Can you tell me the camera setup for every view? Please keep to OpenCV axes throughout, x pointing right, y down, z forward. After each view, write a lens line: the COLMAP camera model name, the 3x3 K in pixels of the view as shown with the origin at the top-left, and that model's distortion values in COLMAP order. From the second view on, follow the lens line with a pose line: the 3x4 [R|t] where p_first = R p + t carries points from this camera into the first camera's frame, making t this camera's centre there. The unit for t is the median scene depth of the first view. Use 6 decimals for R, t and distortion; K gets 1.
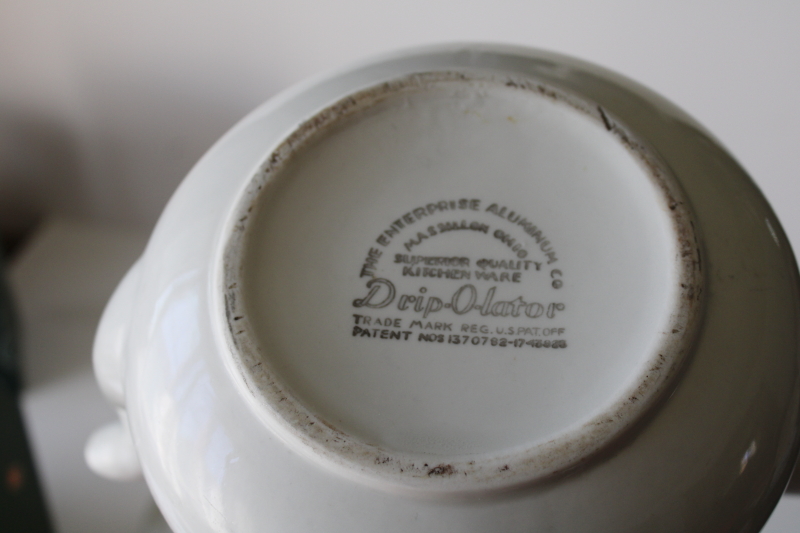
lens RADIAL K [[1271.5, 0, 398.1], [0, 1271.5, 266.7], [0, 0, 1]] dist [-0.011456, 0.000000]
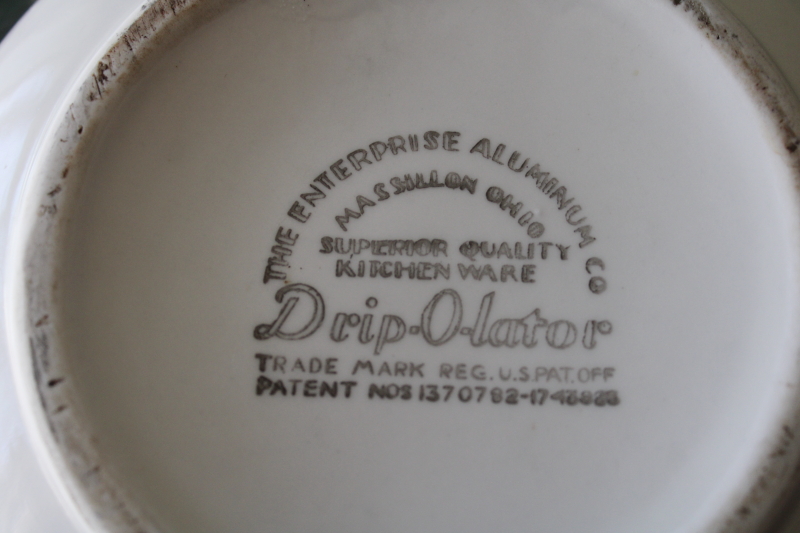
lens RADIAL K [[1271.5, 0, 403.5], [0, 1271.5, 266.3], [0, 0, 1]] dist [-0.011456, 0.000000]
pose [[0.996902, -0.050824, 0.060032, -0.000229], [0.035663, 0.972310, 0.230958, -0.134086], [-0.070108, -0.228102, 0.971110, 0.429216]]
